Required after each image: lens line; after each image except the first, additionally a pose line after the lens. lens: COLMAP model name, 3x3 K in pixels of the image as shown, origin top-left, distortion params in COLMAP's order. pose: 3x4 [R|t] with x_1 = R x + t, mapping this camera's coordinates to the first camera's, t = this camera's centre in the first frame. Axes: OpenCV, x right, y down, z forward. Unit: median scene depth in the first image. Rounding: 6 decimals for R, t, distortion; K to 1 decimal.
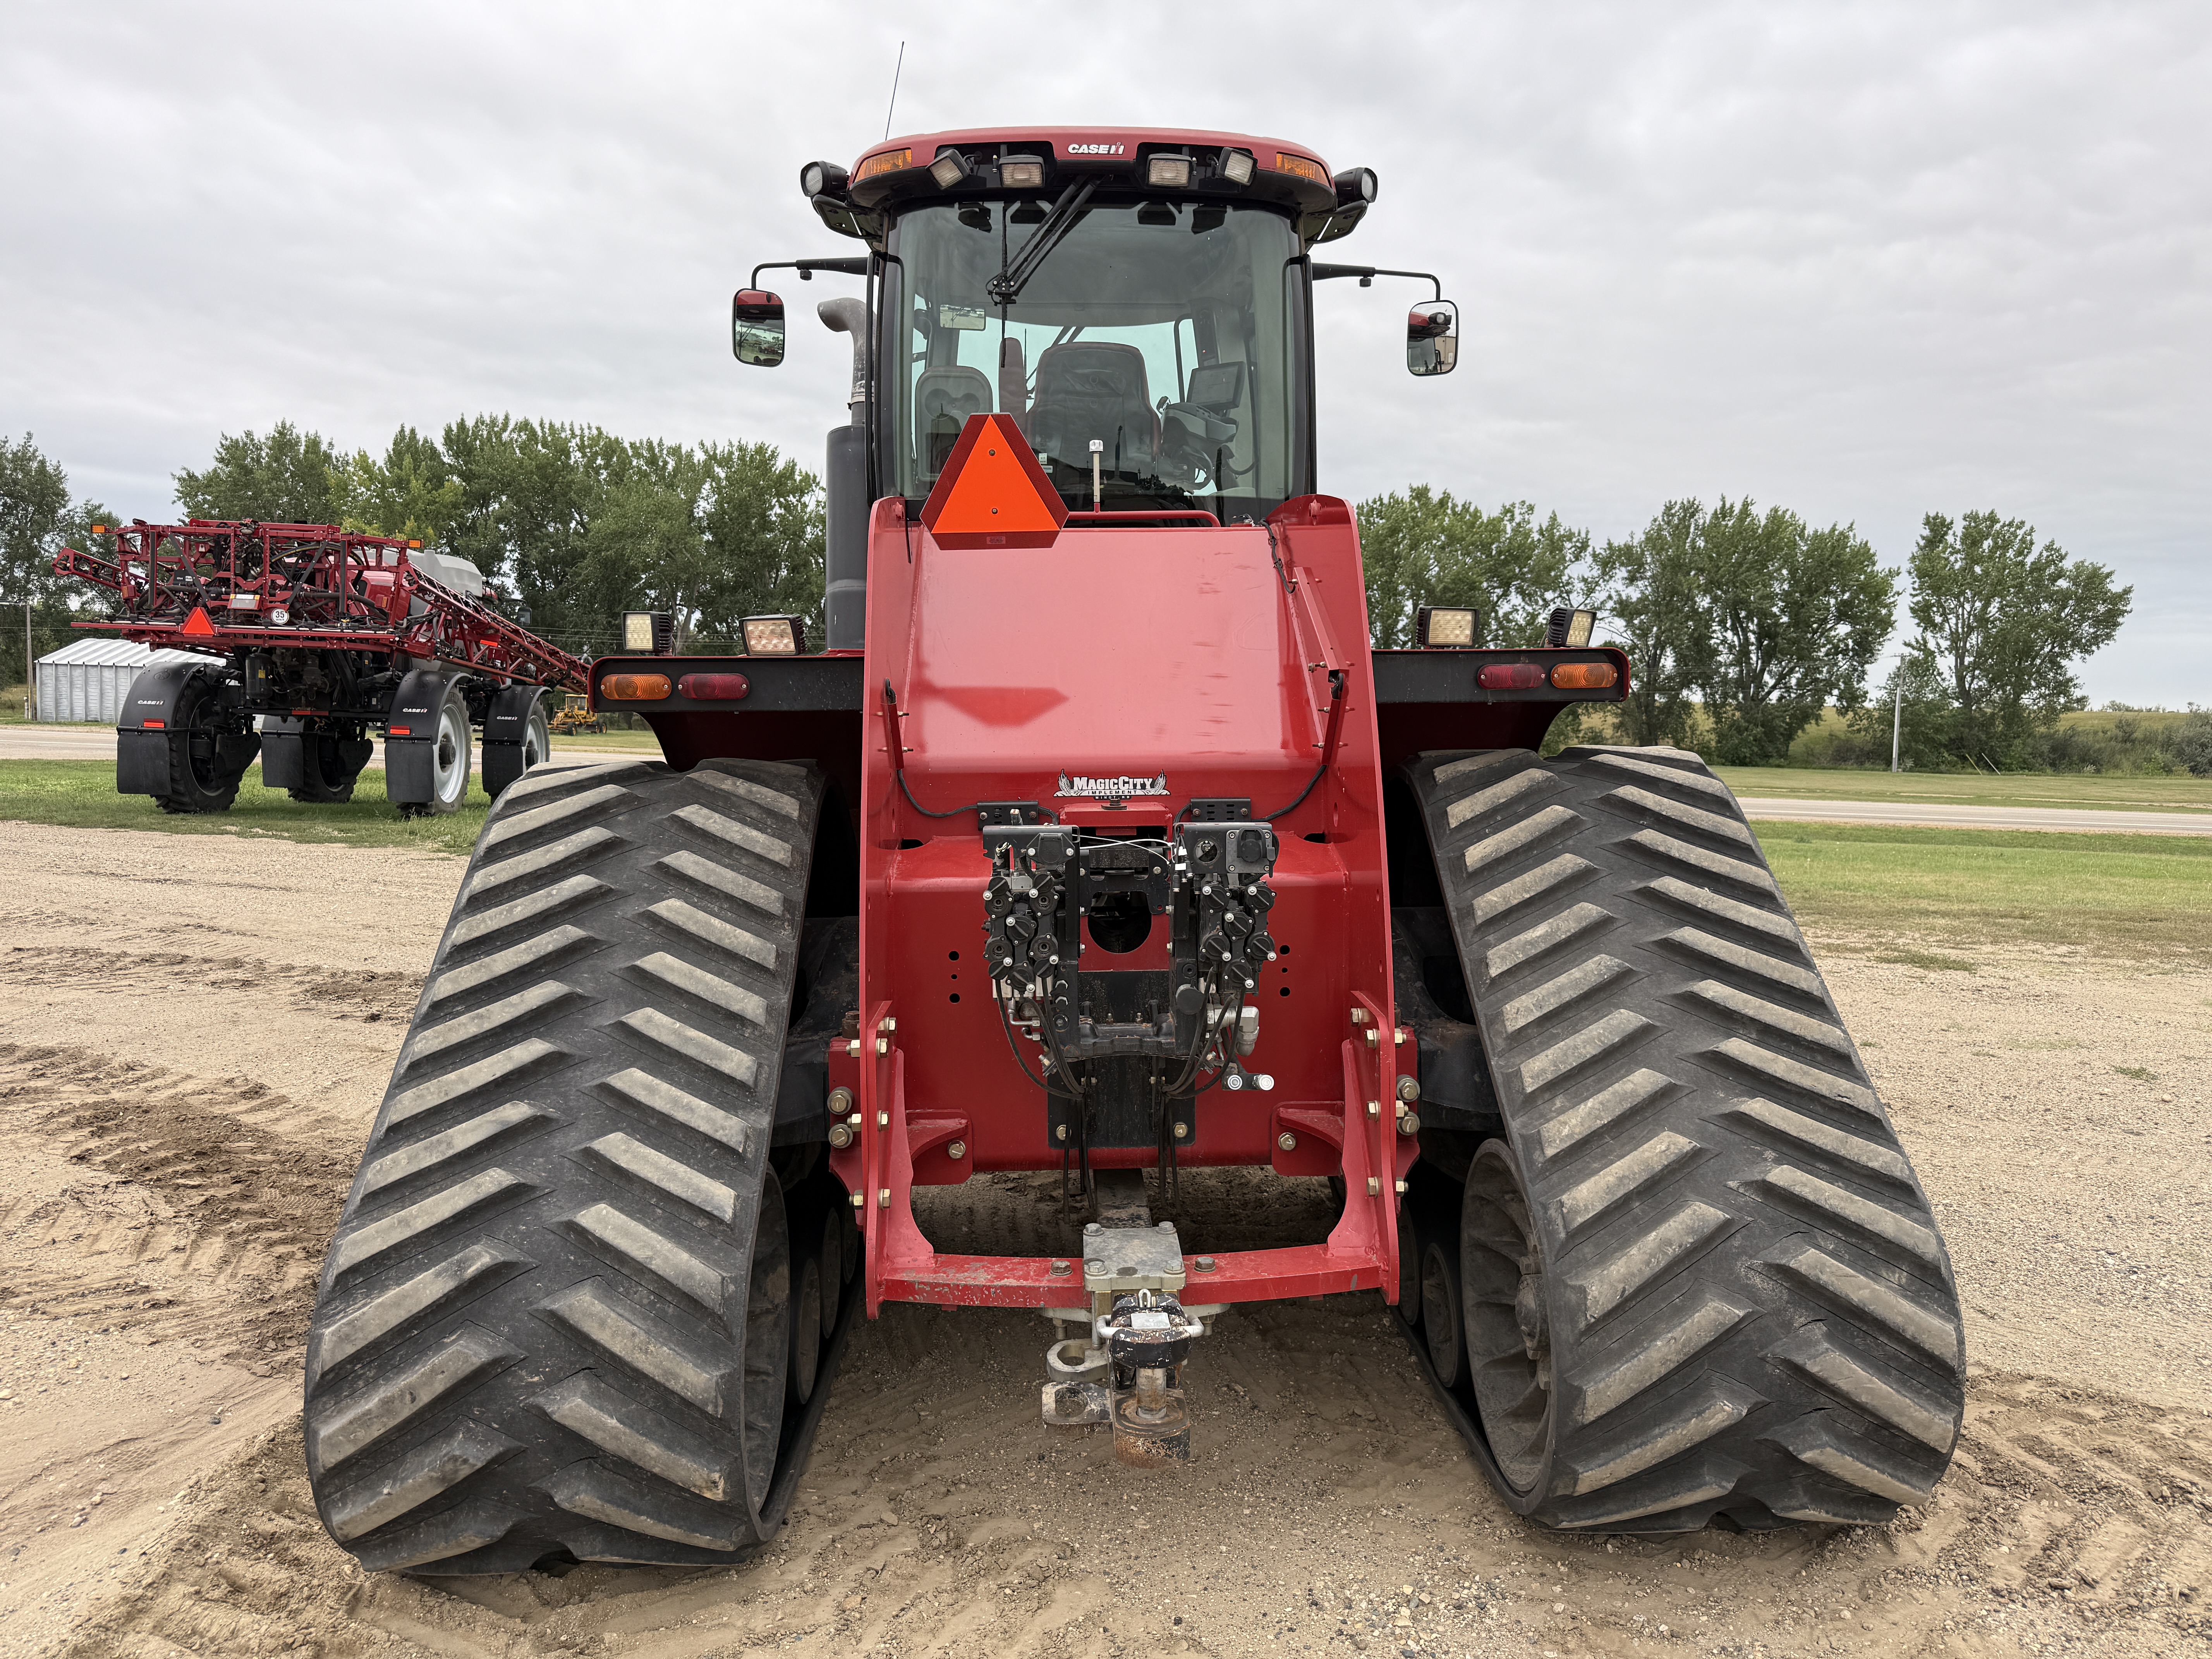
lens RADIAL K [[1573.5, 0, 1110.5], [0, 1573.5, 826.3], [0, 0, 1]] dist [0.075441, -0.109593]
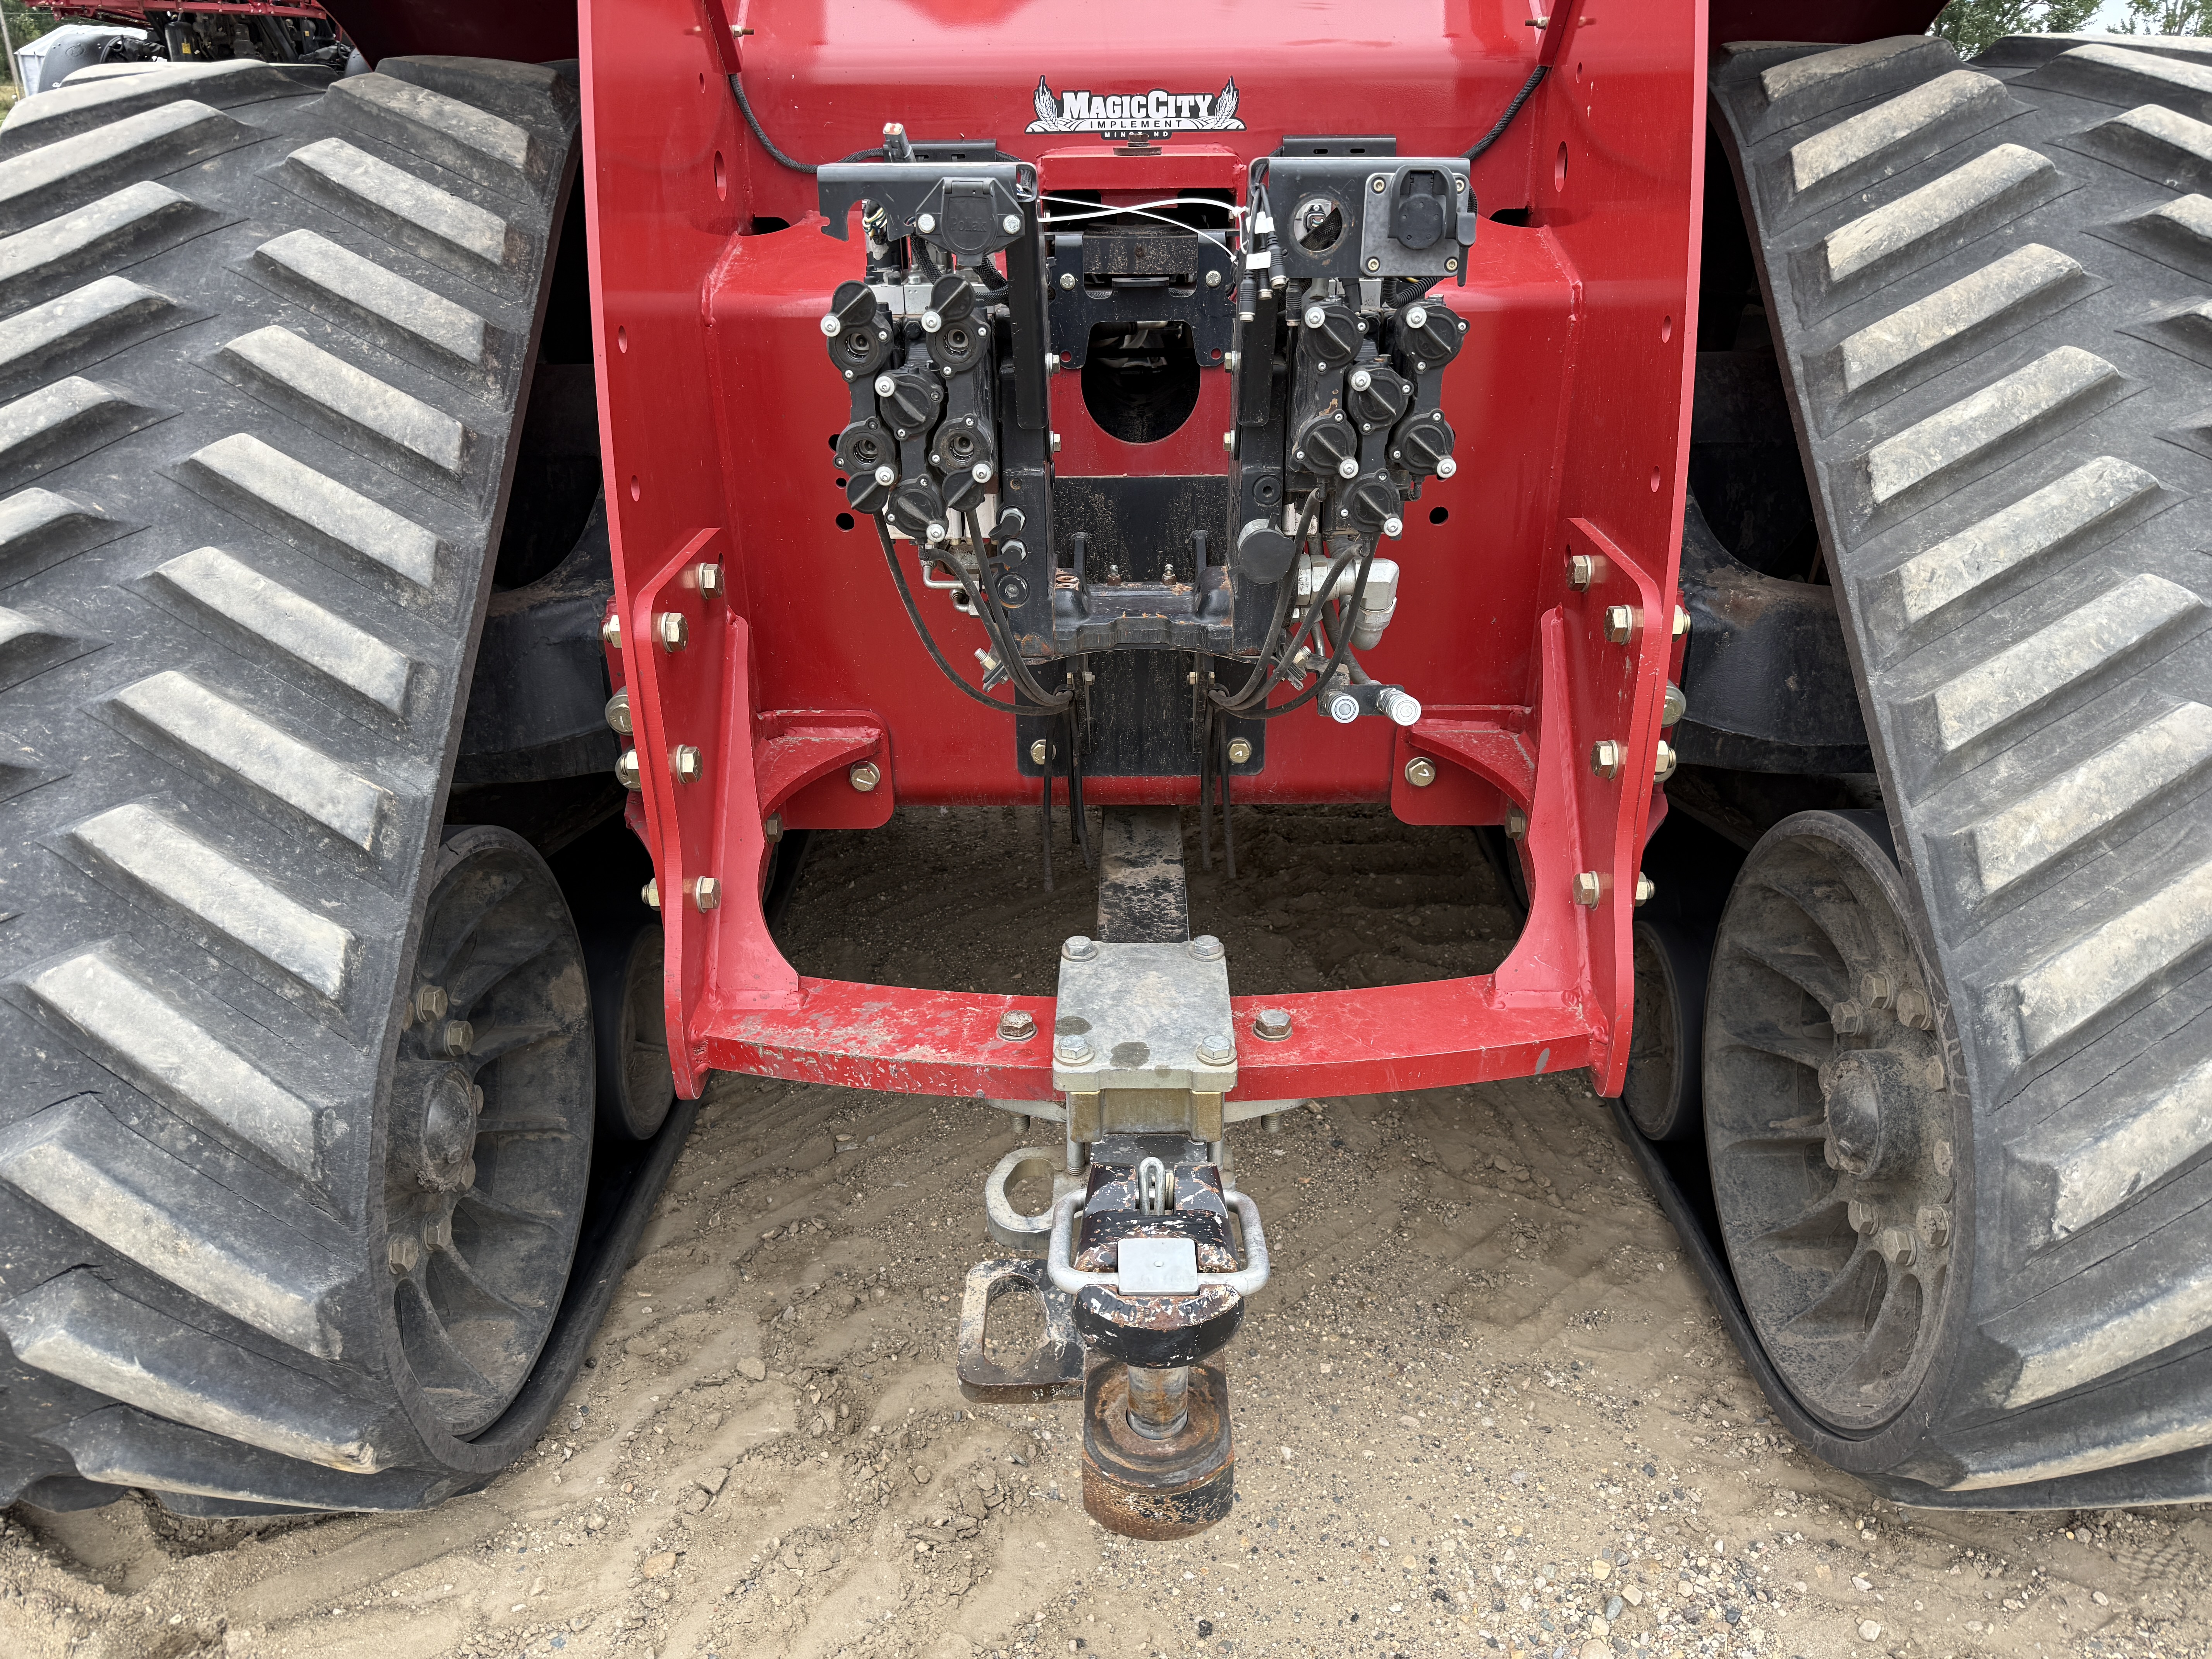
lens RADIAL K [[1573.5, 0, 1110.5], [0, 1573.5, 826.3], [0, 0, 1]] dist [0.075441, -0.109593]
pose [[0.998975, 0.019834, -0.040699, 0.023057], [-0.004744, 0.939845, 0.341569, 0.021587], [0.045025, -0.341026, 0.938975, 0.495276]]
